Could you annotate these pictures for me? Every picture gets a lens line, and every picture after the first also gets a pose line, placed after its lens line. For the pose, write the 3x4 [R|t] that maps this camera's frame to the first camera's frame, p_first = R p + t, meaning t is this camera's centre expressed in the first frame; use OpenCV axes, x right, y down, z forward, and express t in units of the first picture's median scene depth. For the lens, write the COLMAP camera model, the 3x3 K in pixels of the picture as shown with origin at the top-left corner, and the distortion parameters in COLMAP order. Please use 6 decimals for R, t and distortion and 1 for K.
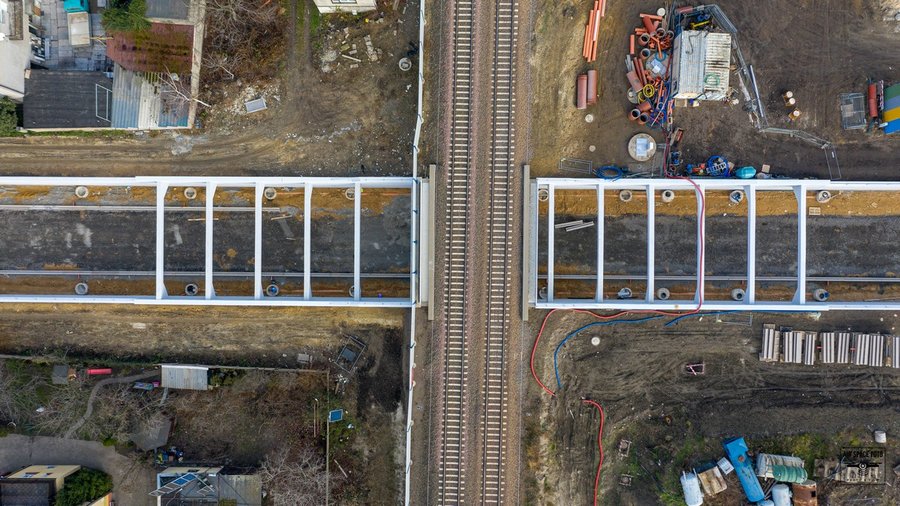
lens RADIAL K [[718.5, 0, 450.0], [0, 718.5, 253.0], [0, 0, 1]] dist [-0.008017, 0.007724]
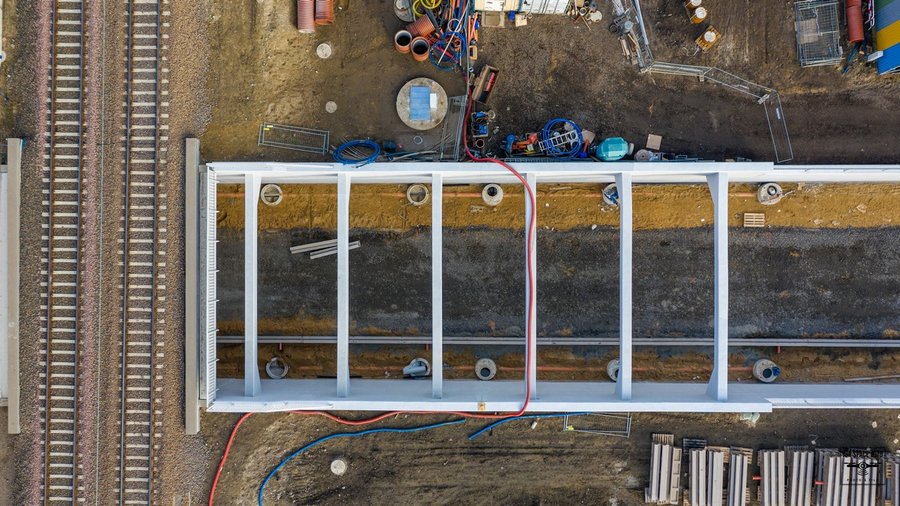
lens RADIAL K [[718.5, 0, 450.0], [0, 718.5, 253.0], [0, 0, 1]] dist [-0.008017, 0.007724]
pose [[0.999968, -0.006258, -0.004989, 0.291651], [0.006265, 0.999980, 0.001255, -0.037153], [0.004981, -0.001286, 0.999987, 0.468428]]
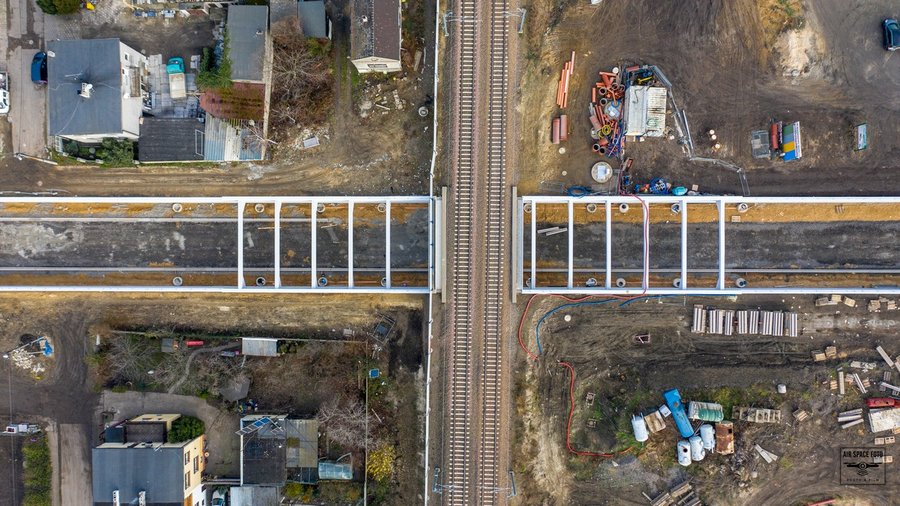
lens RADIAL K [[718.5, 0, 450.0], [0, 718.5, 253.0], [0, 0, 1]] dist [-0.008017, 0.007724]
pose [[0.999947, -0.005990, -0.008366, -0.003274], [0.006024, 0.999973, 0.004133, -0.004894], [0.008341, -0.004183, 0.999956, -0.333908]]
